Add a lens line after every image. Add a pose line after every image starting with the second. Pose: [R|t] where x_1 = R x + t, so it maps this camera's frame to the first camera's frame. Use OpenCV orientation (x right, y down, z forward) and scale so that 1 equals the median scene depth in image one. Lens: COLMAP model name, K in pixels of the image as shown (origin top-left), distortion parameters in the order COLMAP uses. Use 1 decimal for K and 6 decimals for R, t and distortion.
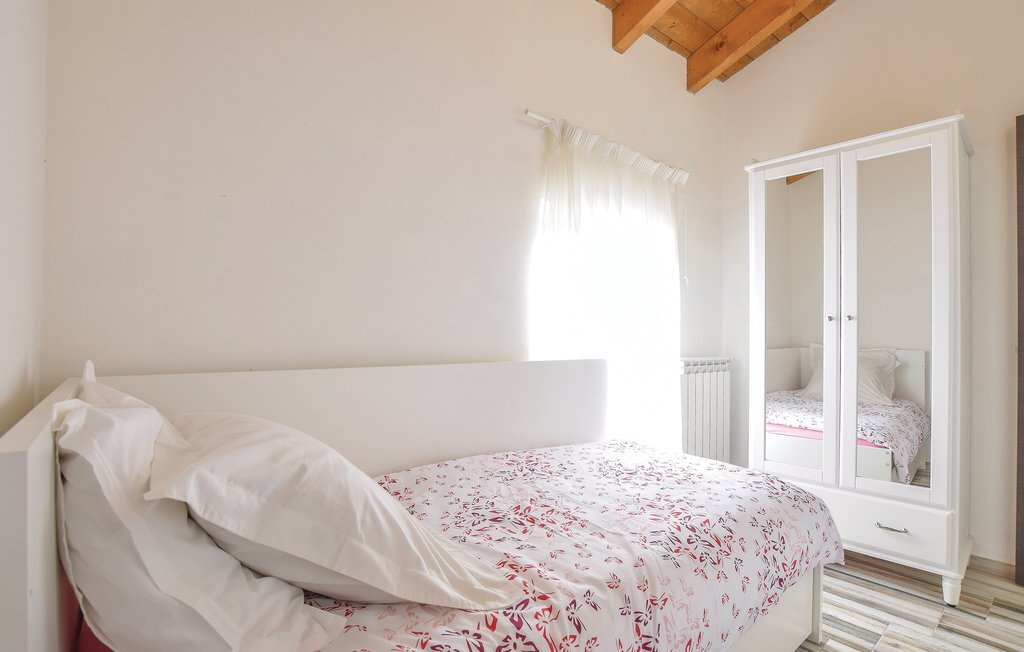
lens RADIAL K [[470.6, 0, 512.0], [0, 470.6, 326.0], [0, 0, 1]] dist [-0.002554, 0.000645]
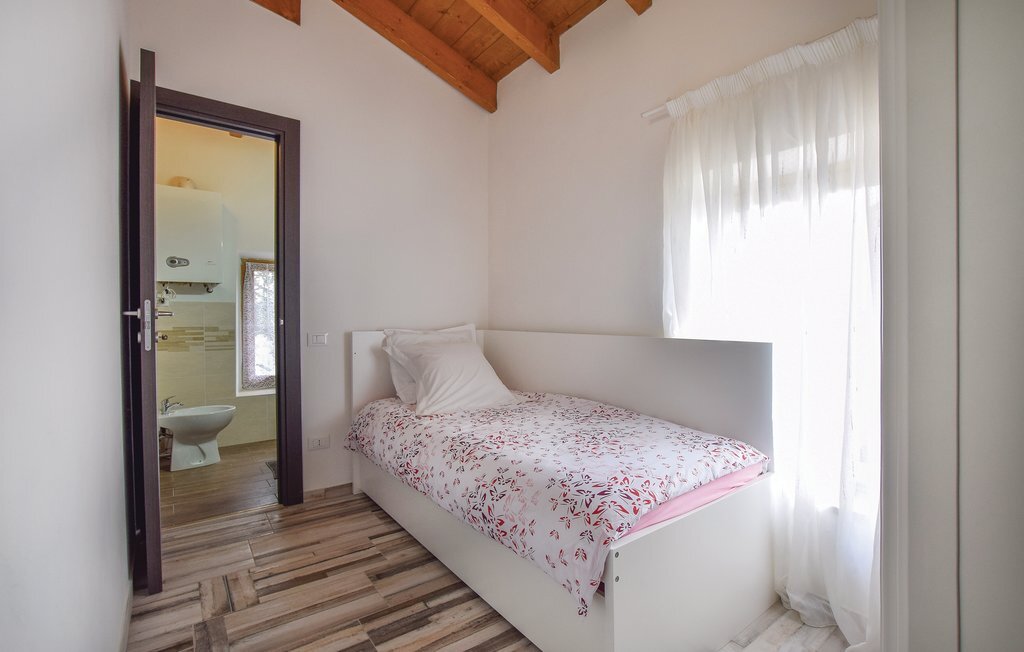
lens RADIAL K [[470.6, 0, 512.0], [0, 470.6, 326.0], [0, 0, 1]] dist [-0.002554, 0.000645]
pose [[-0.062606, 0.006651, -0.998016, 1.246482], [0.009441, 0.999937, 0.006072, 0.046413], [0.997994, -0.009042, -0.062665, 0.828958]]
